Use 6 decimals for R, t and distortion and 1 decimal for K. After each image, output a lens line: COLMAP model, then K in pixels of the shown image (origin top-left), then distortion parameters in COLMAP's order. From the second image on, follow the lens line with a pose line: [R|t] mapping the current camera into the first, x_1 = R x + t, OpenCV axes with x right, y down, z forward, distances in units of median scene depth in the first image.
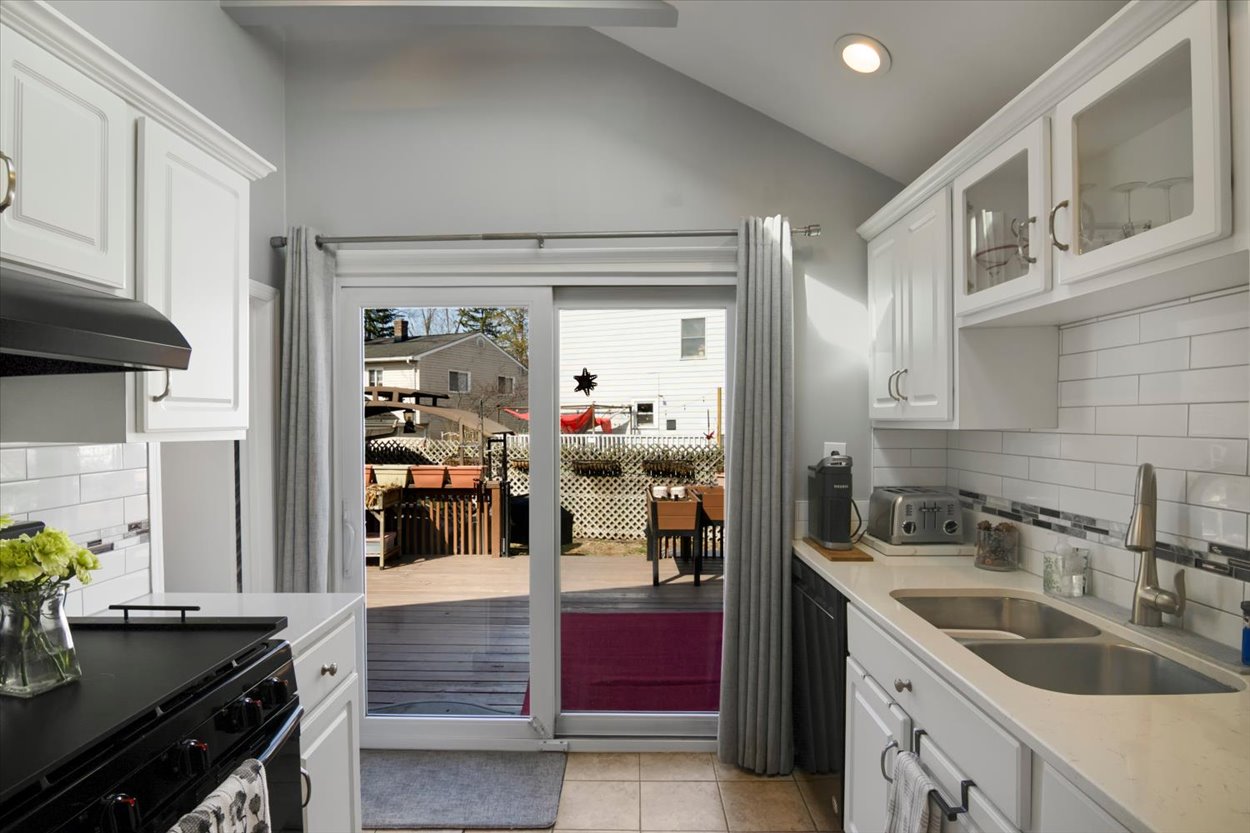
lens RADIAL K [[651.3, 0, 625.0], [0, 651.3, 416.5], [0, 0, 1]] dist [-0.000377, -0.012333]
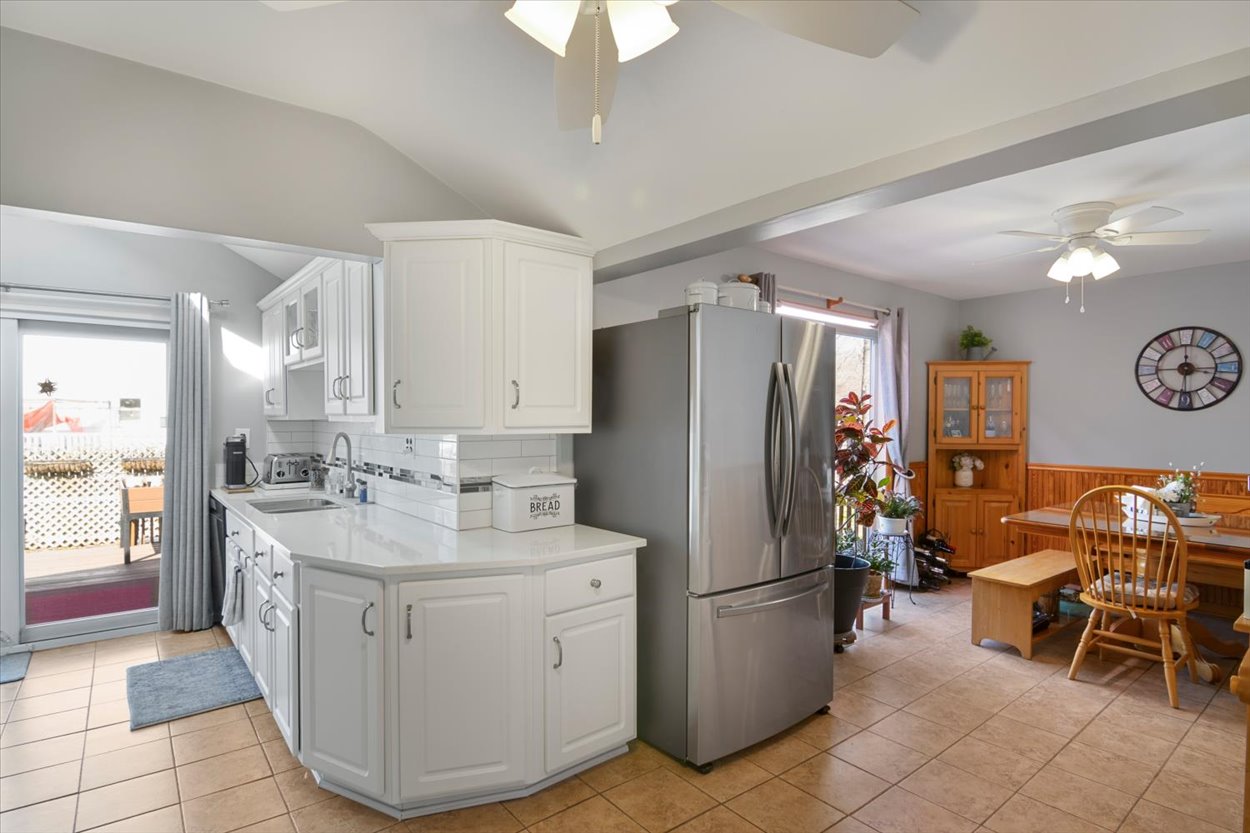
lens RADIAL K [[651.3, 0, 625.0], [0, 651.3, 416.5], [0, 0, 1]] dist [-0.000377, -0.012333]
pose [[0.780841, 0.001260, 0.624729, 0.046566], [-0.003962, 0.999988, 0.002936, -0.000130], [-0.624718, -0.004767, 0.780836, -0.964441]]
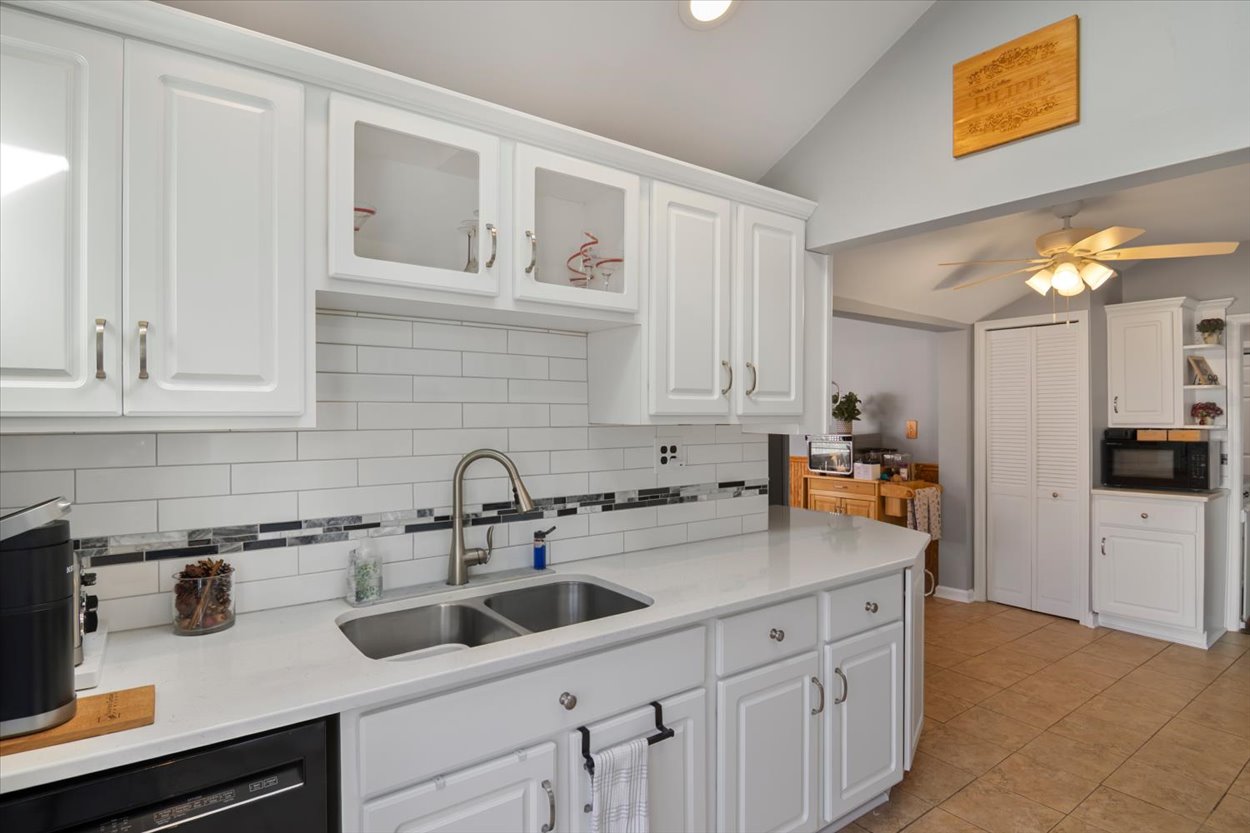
lens RADIAL K [[651.3, 0, 625.0], [0, 651.3, 416.5], [0, 0, 1]] dist [-0.000377, -0.012333]
pose [[-0.603919, -0.003475, 0.797038, -0.238692], [-0.003718, 0.999992, 0.001542, 0.002880], [-0.797037, -0.002032, -0.603927, 0.984405]]
